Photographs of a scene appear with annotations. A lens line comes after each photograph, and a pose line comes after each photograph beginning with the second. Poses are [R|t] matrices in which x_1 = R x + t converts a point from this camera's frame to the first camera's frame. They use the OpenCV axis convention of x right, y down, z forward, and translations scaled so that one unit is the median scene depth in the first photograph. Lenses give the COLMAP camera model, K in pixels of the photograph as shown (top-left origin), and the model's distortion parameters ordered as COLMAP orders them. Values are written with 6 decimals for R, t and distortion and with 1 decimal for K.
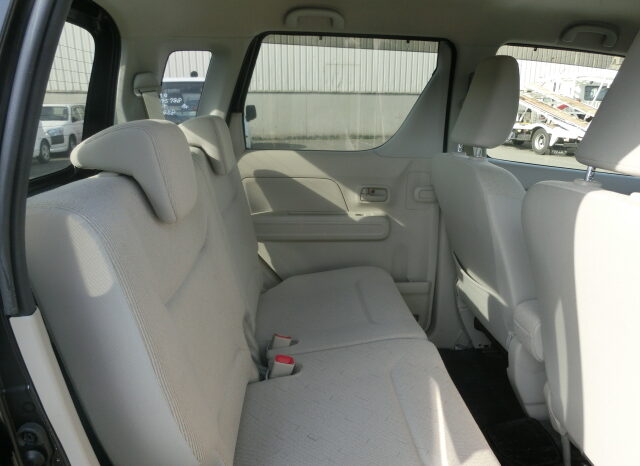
lens RADIAL K [[442.7, 0, 320.0], [0, 442.7, 233.0], [0, 0, 1]] dist [-0.082661, 0.073221]
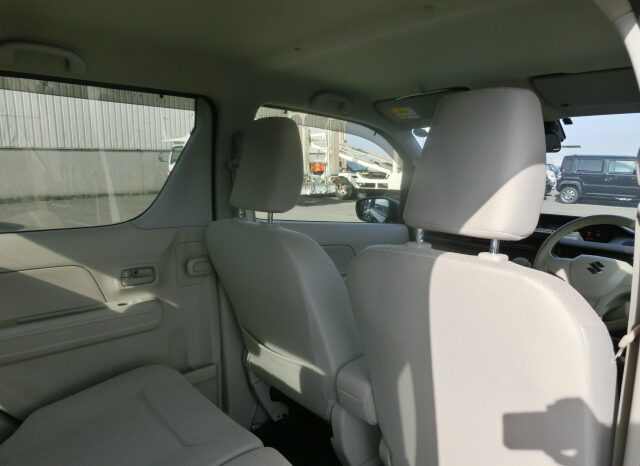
lens RADIAL K [[442.7, 0, 320.0], [0, 442.7, 233.0], [0, 0, 1]] dist [-0.082661, 0.073221]
pose [[0.793283, -0.102863, 0.600102, -0.089596], [0.173649, 0.982912, -0.061070, -0.059406], [-0.583565, 0.152653, 0.797589, 0.154164]]
